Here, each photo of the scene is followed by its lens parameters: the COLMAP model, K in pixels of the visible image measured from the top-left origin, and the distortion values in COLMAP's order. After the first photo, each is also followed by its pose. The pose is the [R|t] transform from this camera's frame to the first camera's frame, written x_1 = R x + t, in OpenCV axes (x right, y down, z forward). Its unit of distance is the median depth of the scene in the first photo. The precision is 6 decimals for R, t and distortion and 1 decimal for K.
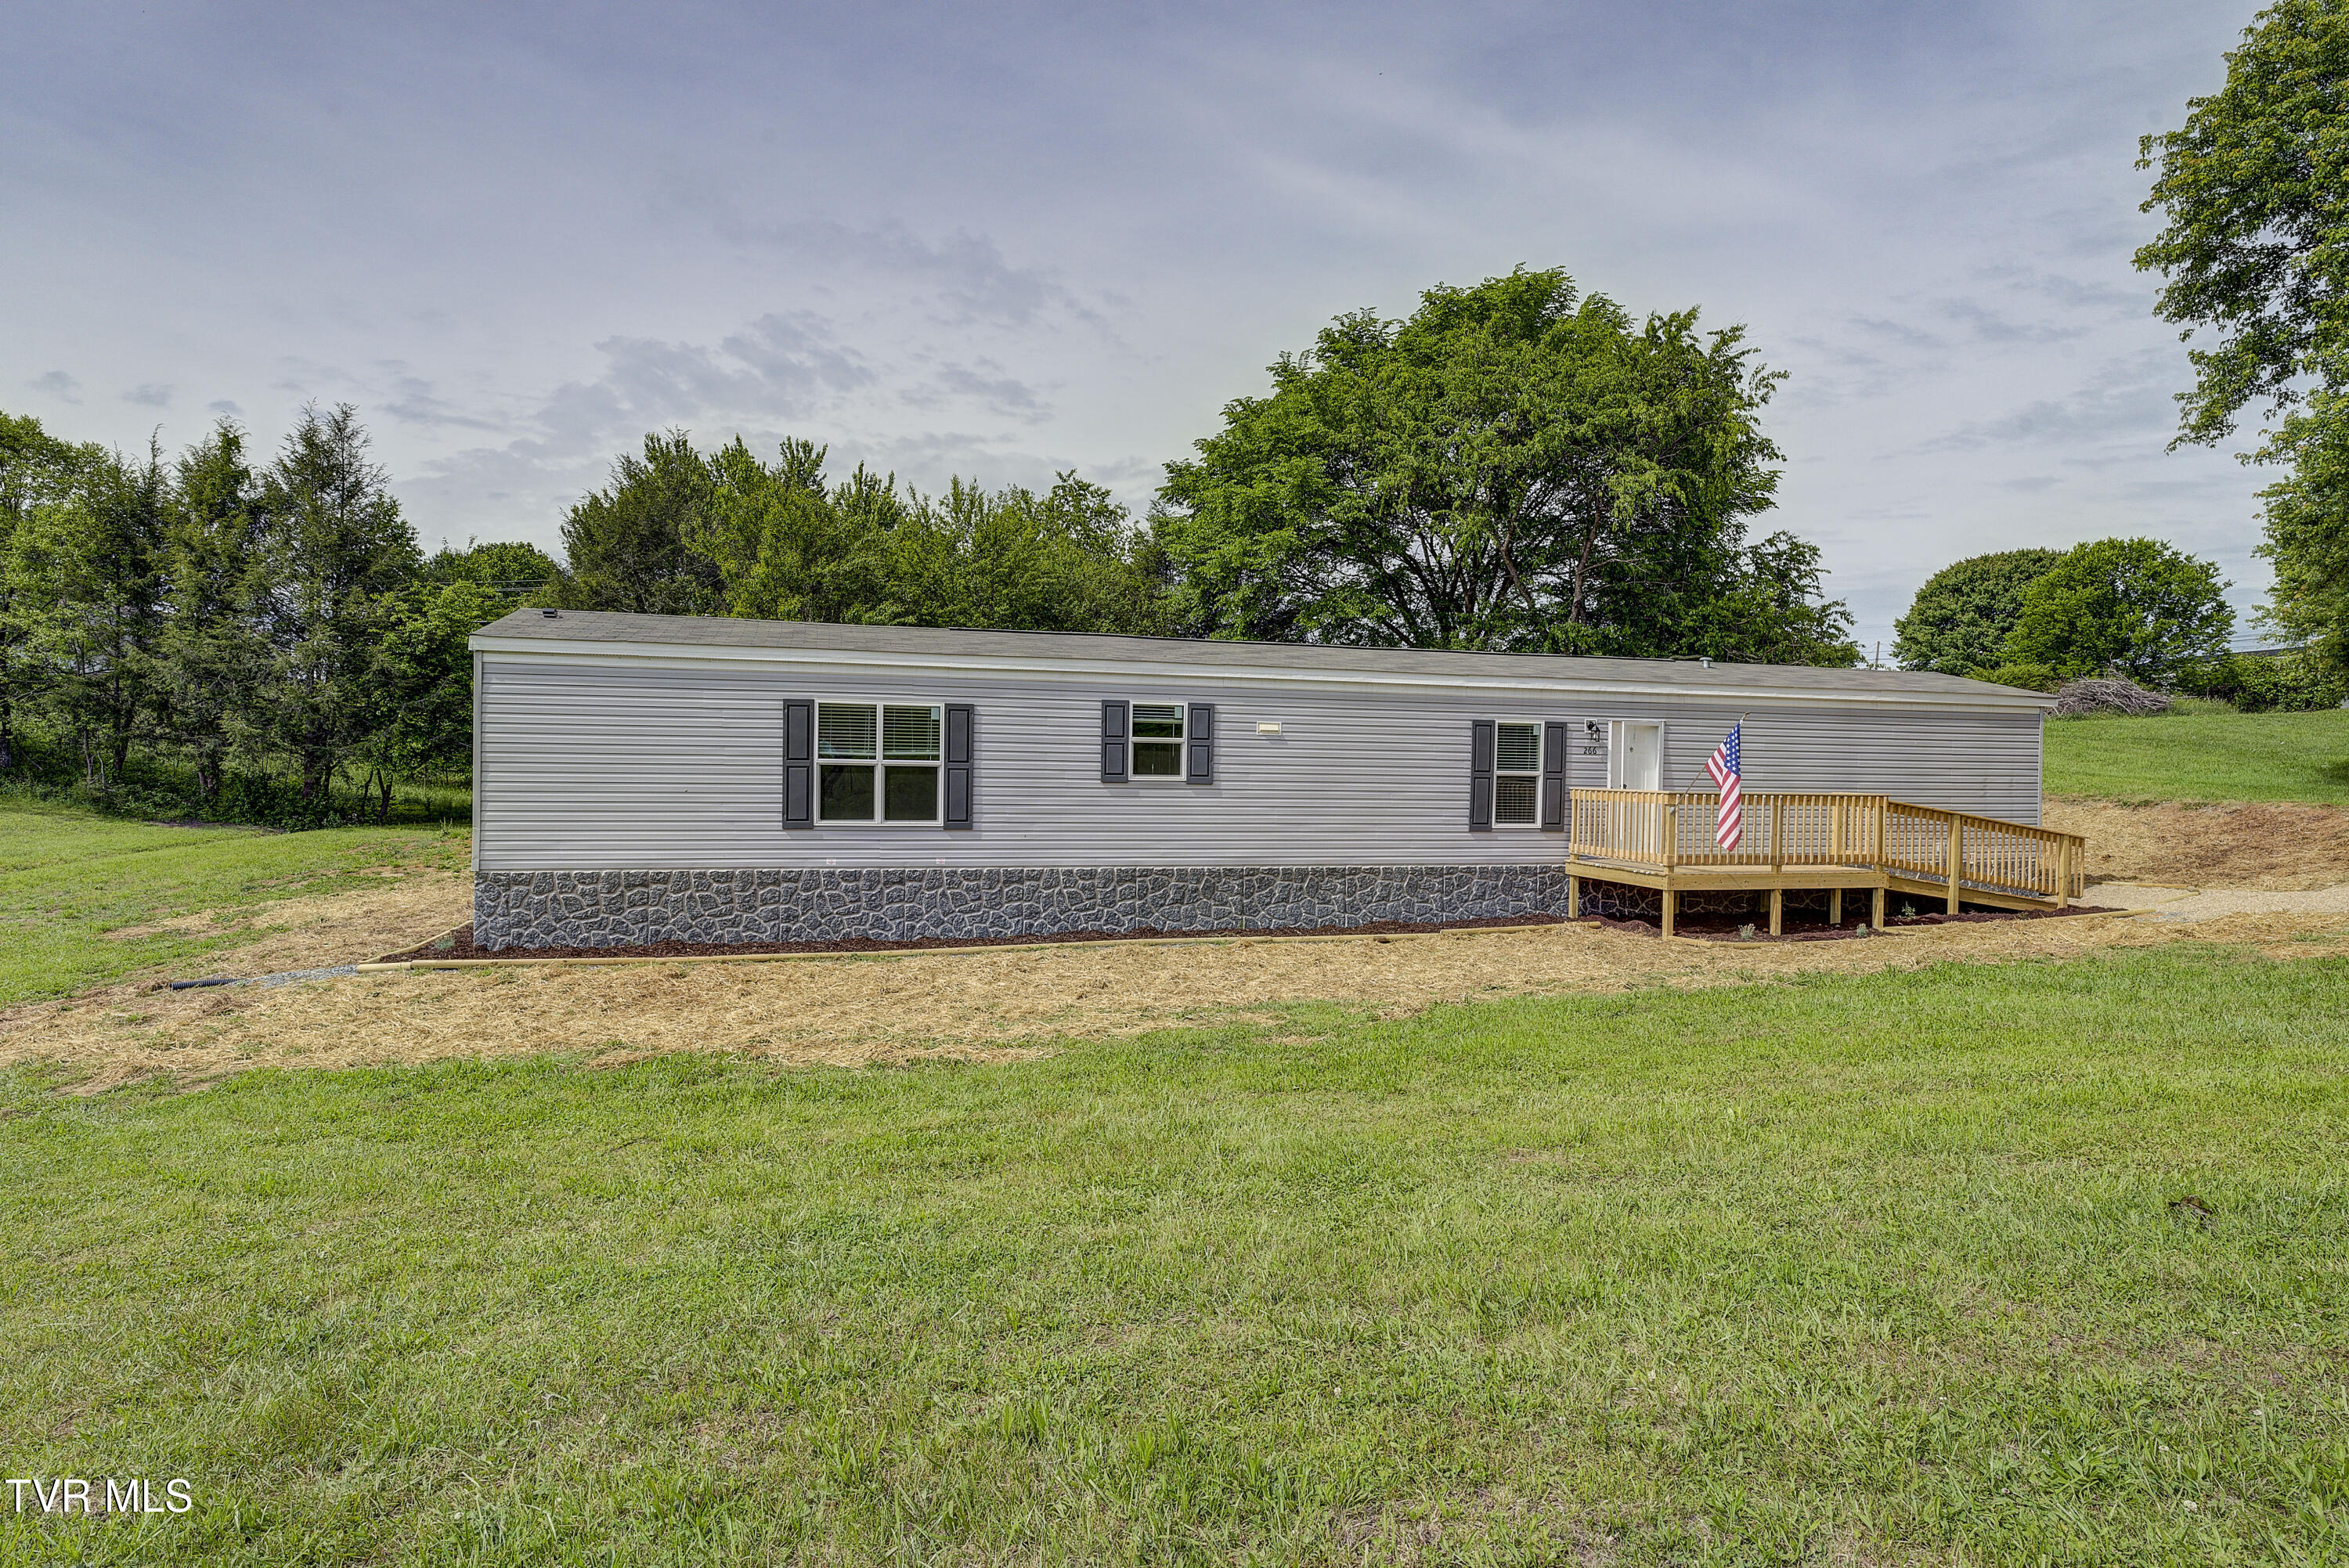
lens RADIAL K [[1210.4, 0, 1154.0], [0, 1210.4, 784.9], [0, 0, 1]] dist [-0.007312, -0.002011]
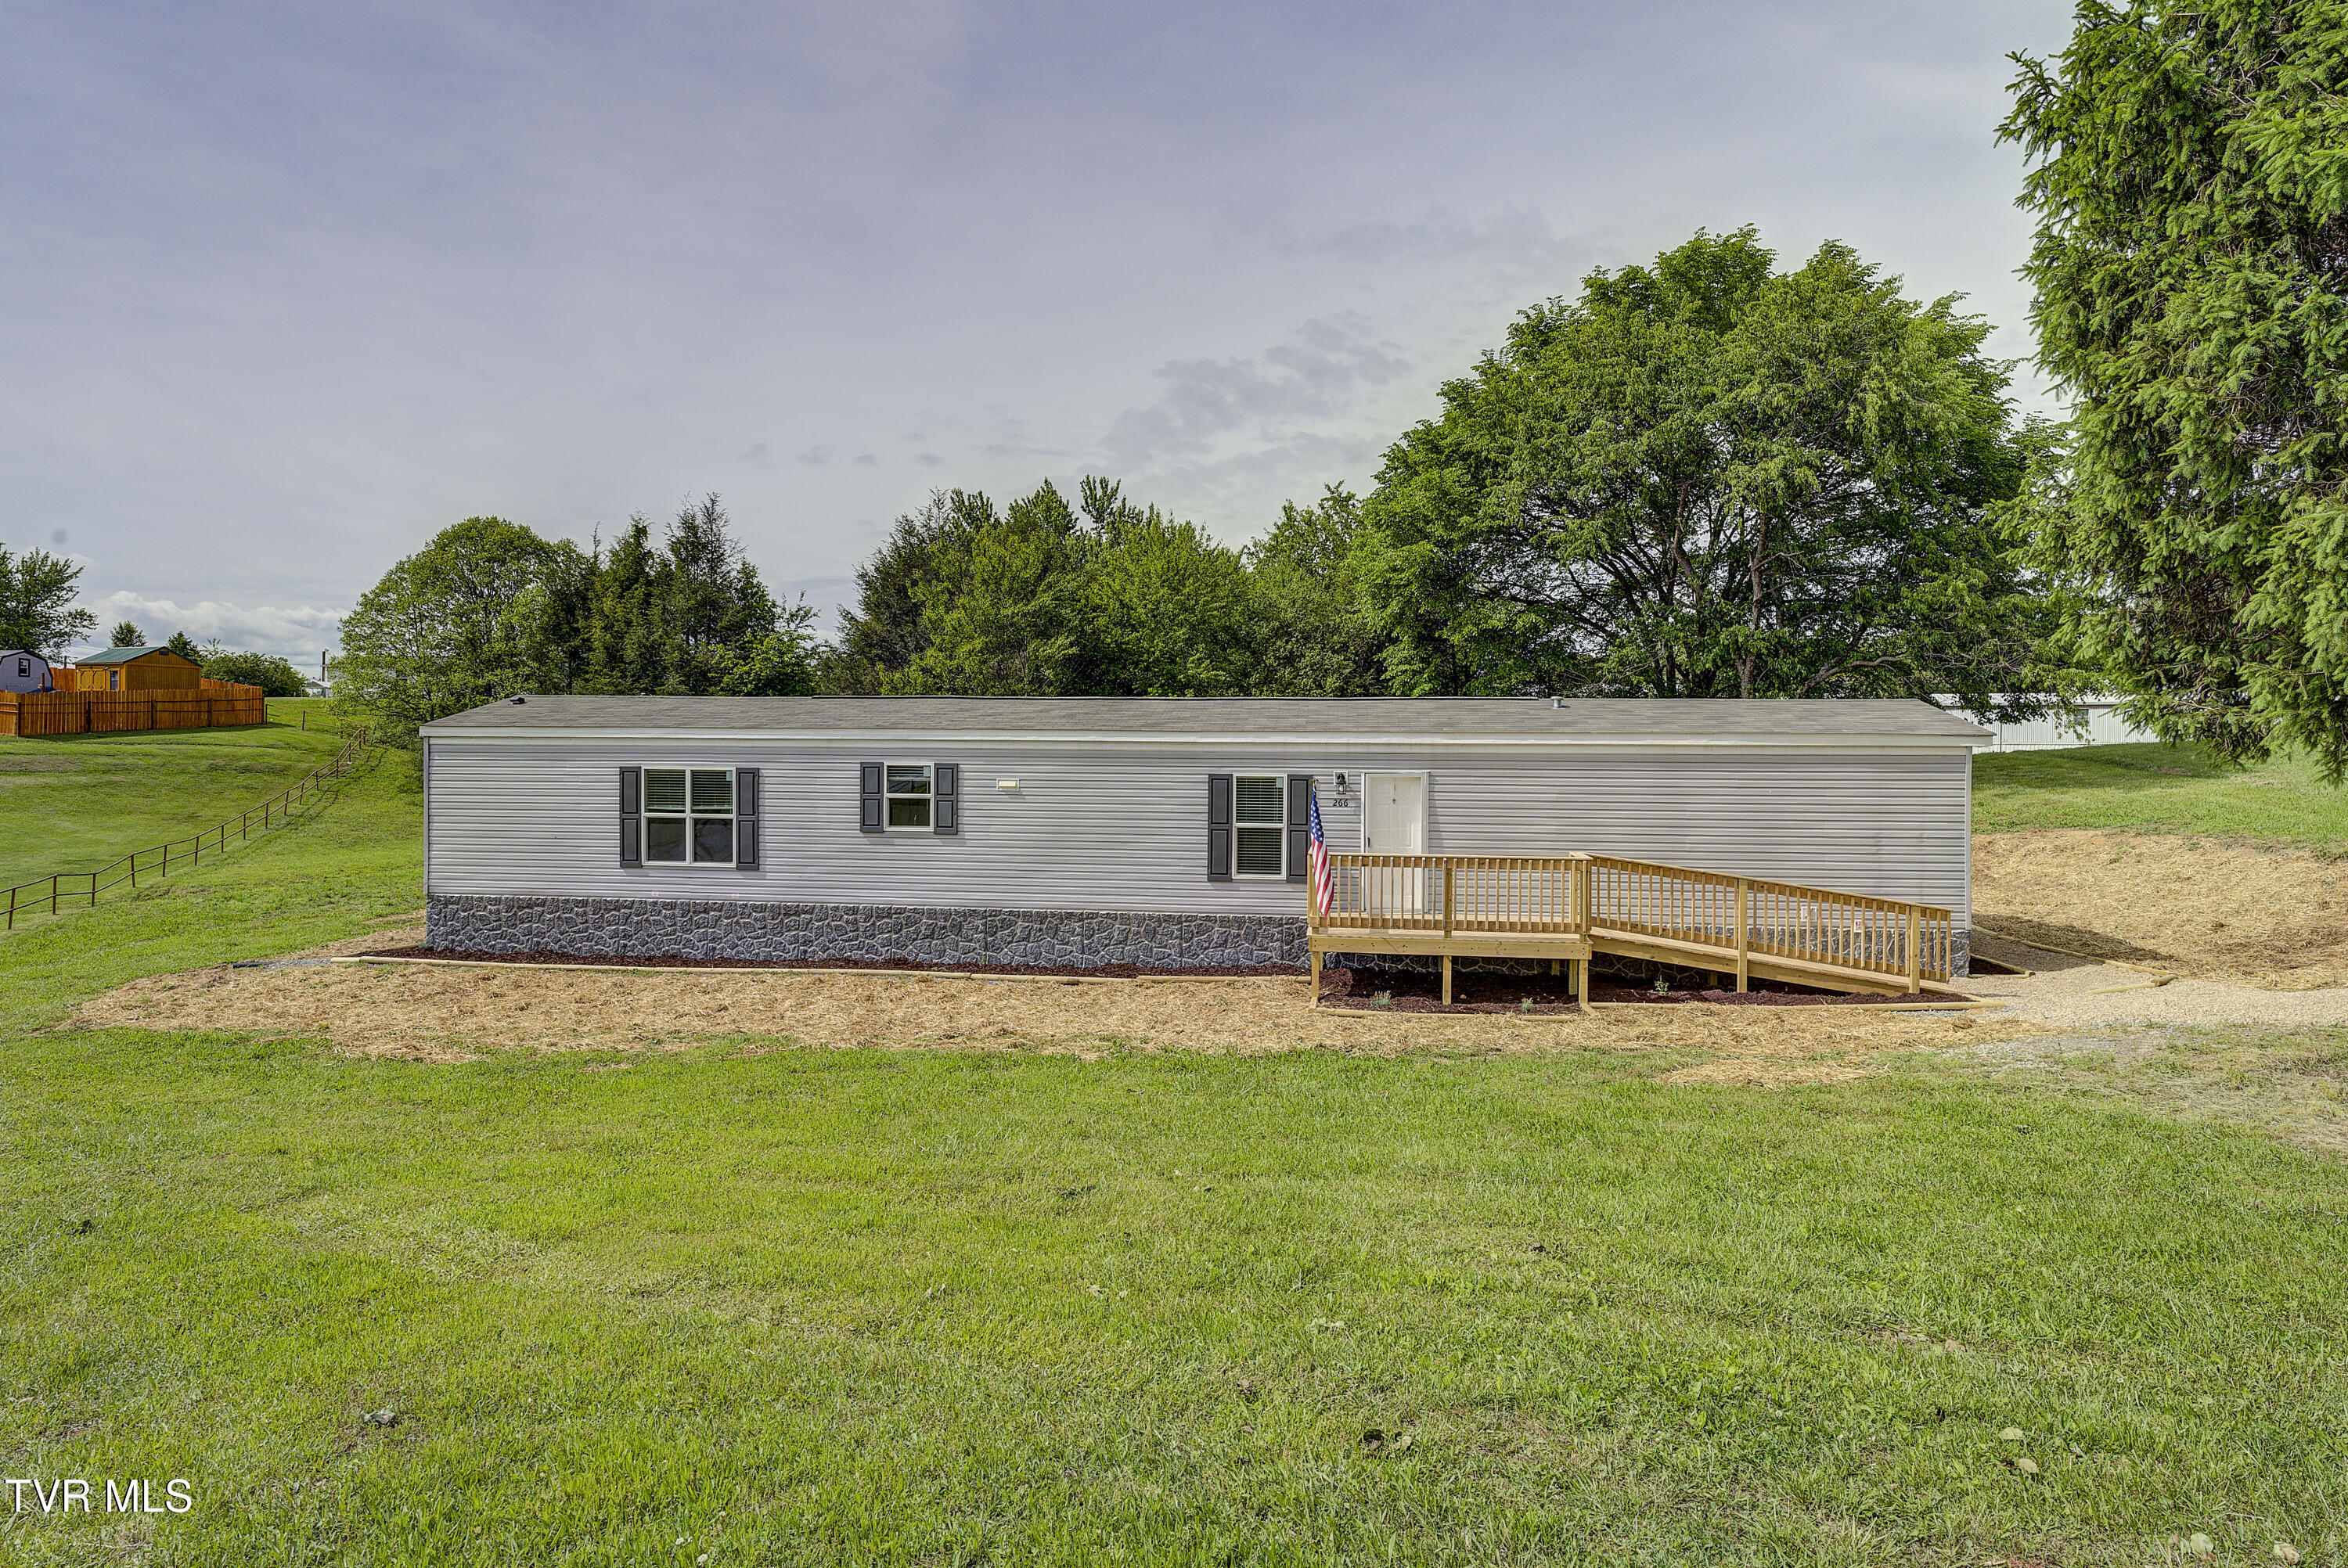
lens RADIAL K [[1209.9, 0, 1156.1], [0, 1209.9, 767.8], [0, 0, 1]] dist [-0.007312, -0.002011]
pose [[0.923319, -0.003747, -0.384015, 0.652461], [0.001744, 0.999983, -0.005563, -0.056077], [0.384030, 0.004467, 0.923310, 0.027611]]
